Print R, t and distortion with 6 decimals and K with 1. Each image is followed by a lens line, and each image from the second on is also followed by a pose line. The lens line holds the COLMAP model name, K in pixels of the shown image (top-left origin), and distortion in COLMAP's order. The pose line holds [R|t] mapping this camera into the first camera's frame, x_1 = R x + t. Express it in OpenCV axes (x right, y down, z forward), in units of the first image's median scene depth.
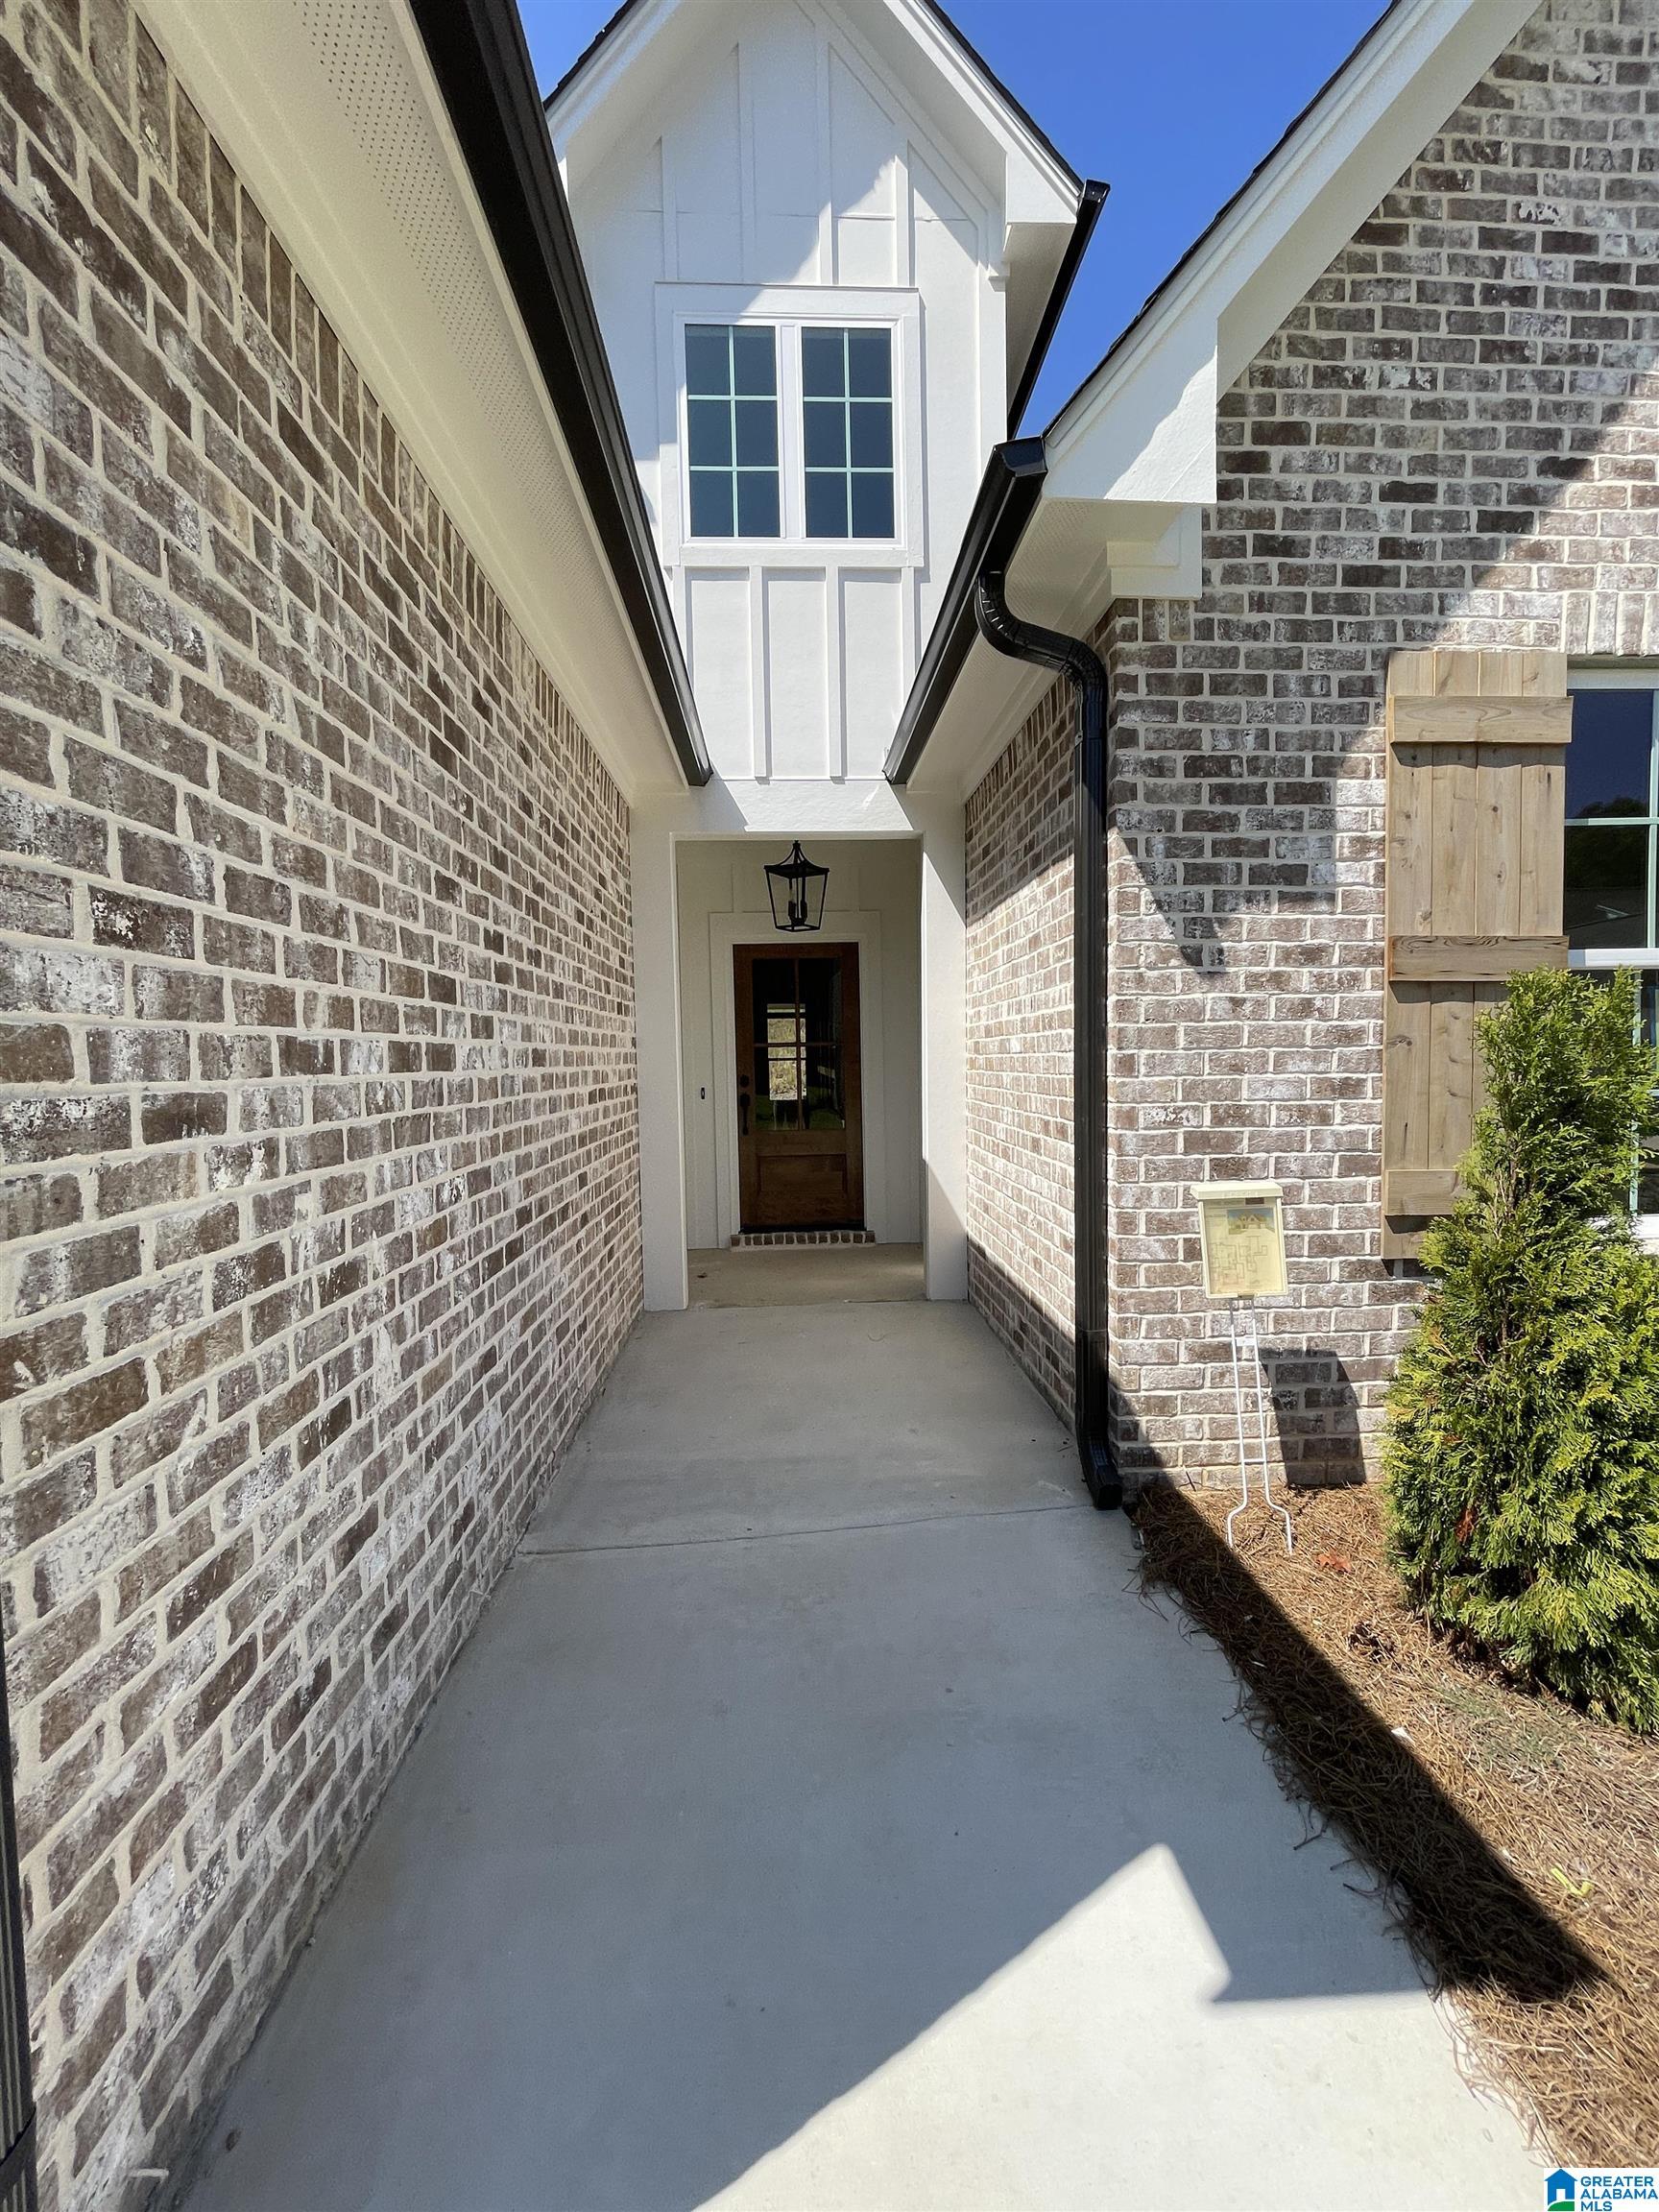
lens RADIAL K [[896.2, 0, 834.9], [0, 896.2, 1098.8], [0, 0, 1]] dist [0.005818, -0.000244]
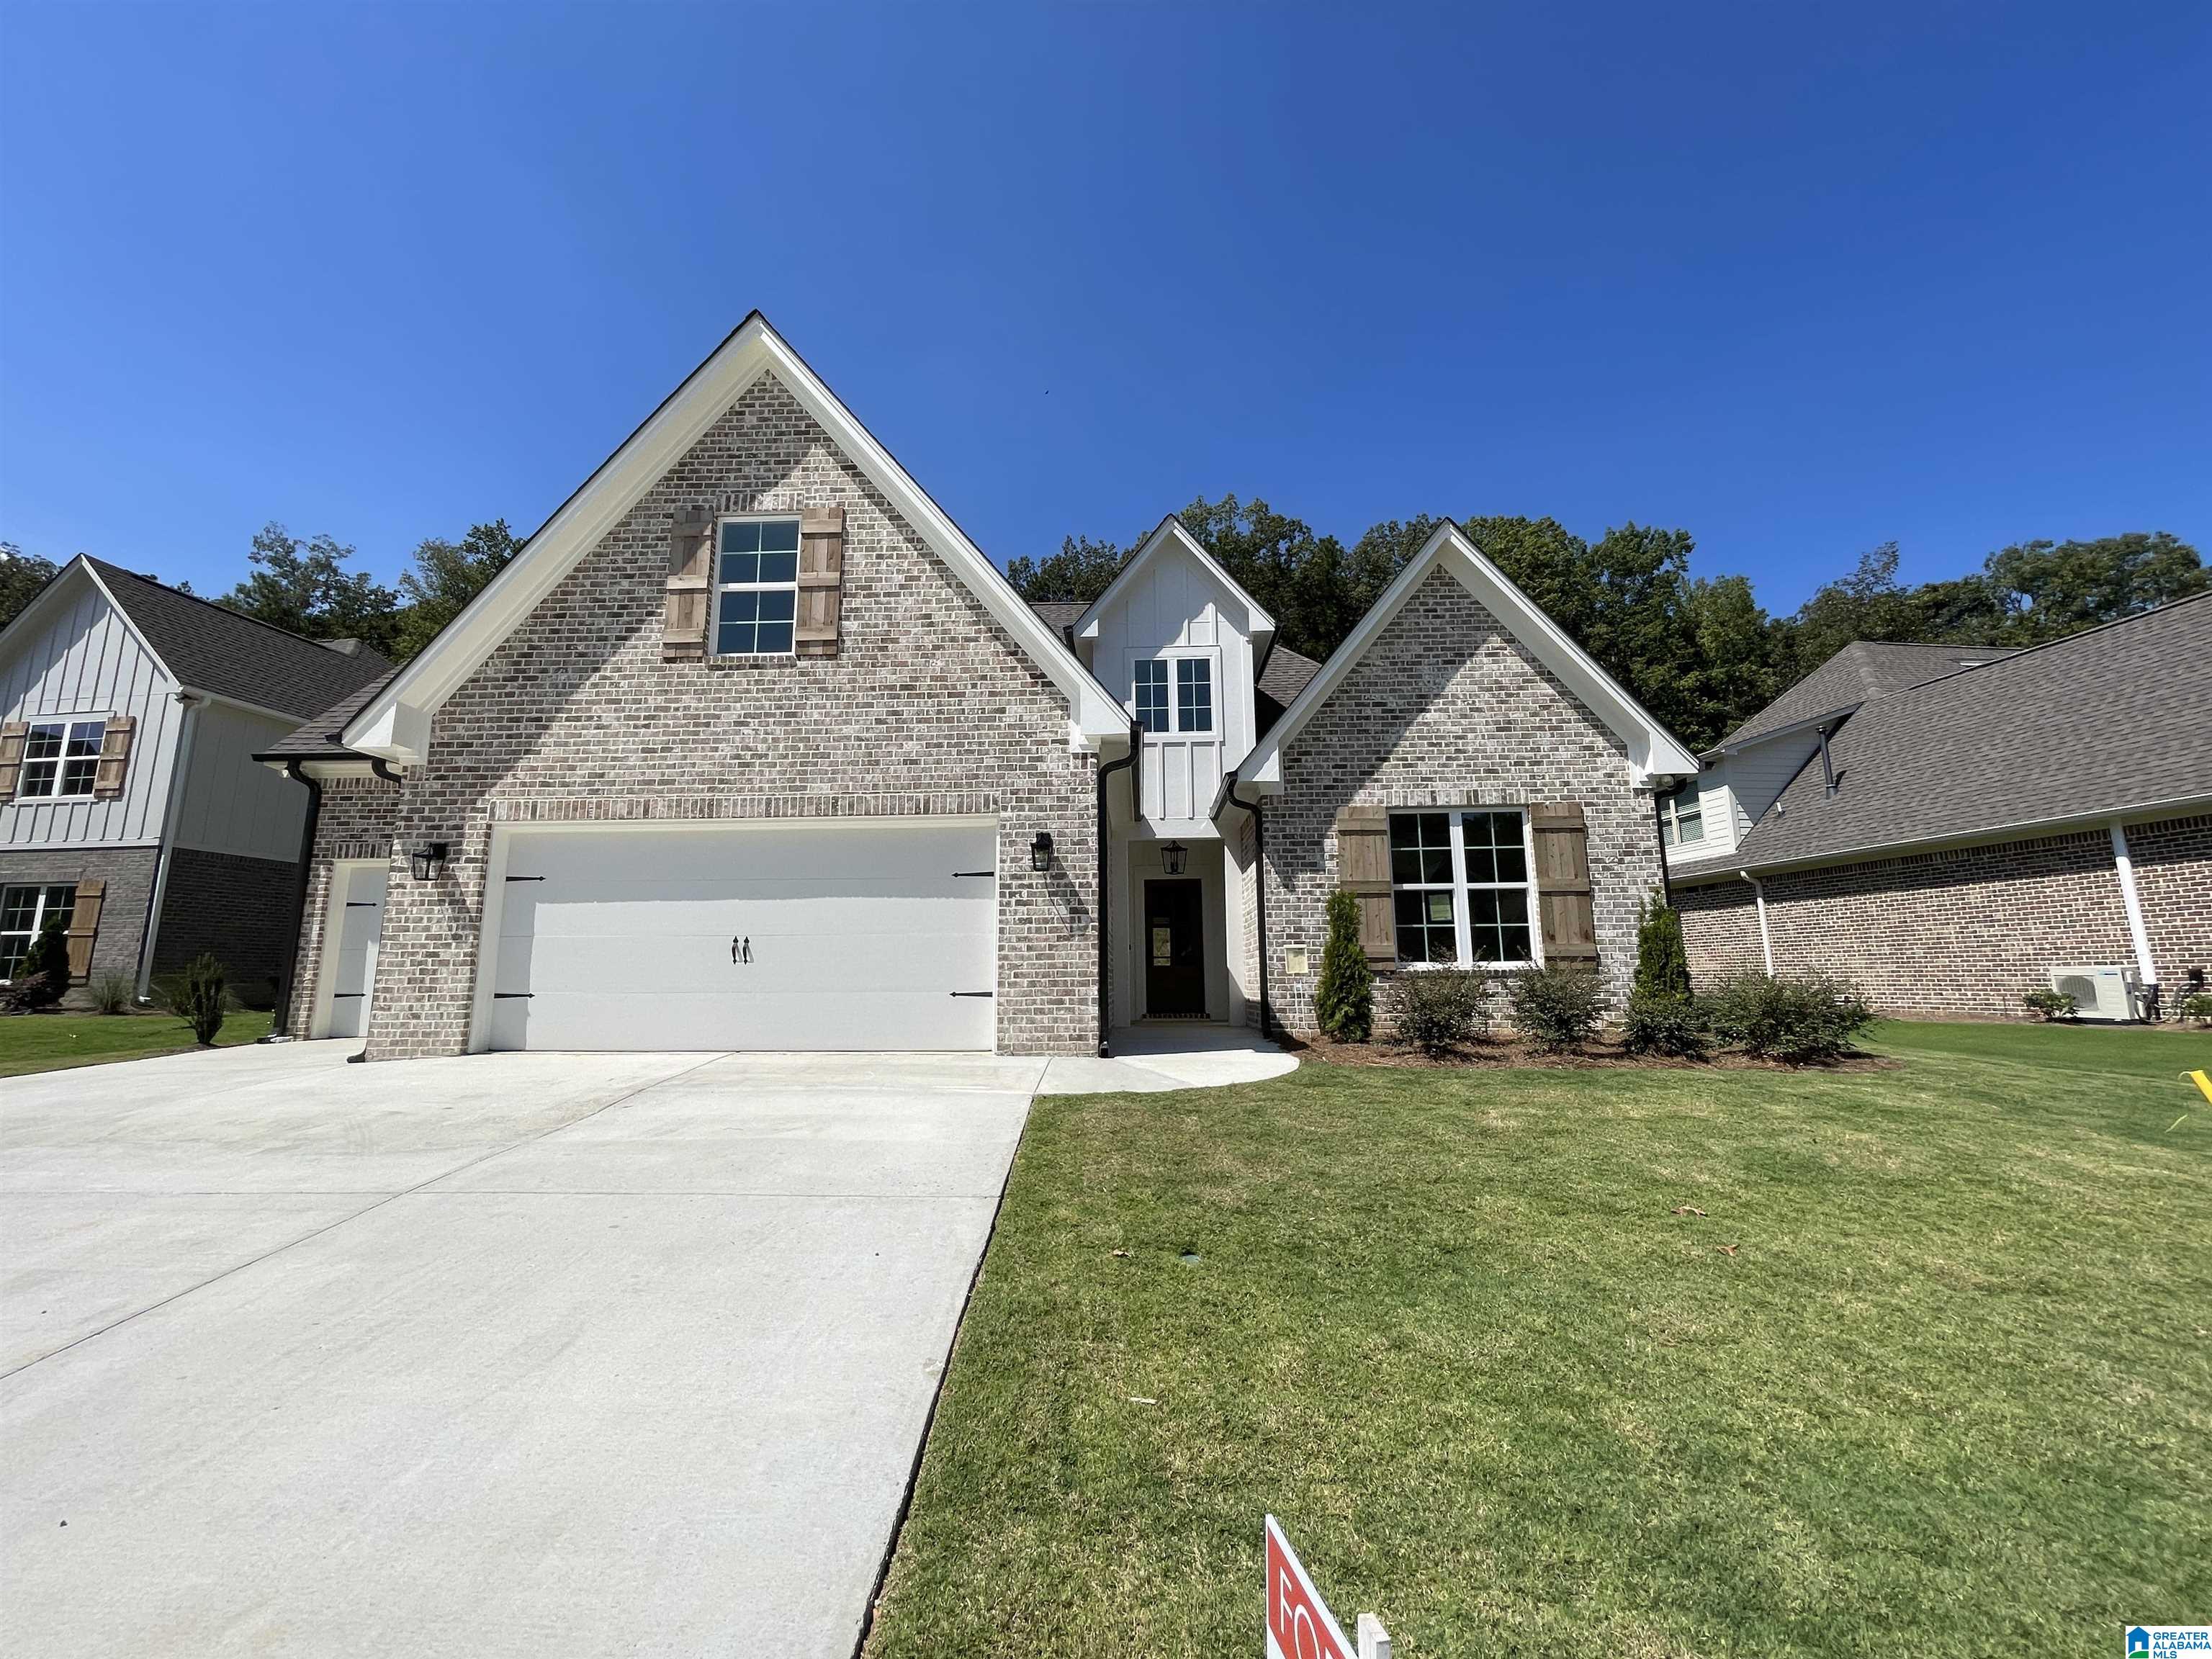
lens RADIAL K [[896.2, 0, 1108.7], [0, 896.2, 829.0], [0, 0, 1]] dist [0.005818, -0.000244]
pose [[0.995974, -0.005070, -0.089498, -0.004270], [-0.014160, 0.976965, -0.212930, 0.404791], [0.088516, 0.213340, 0.972960, -2.684824]]
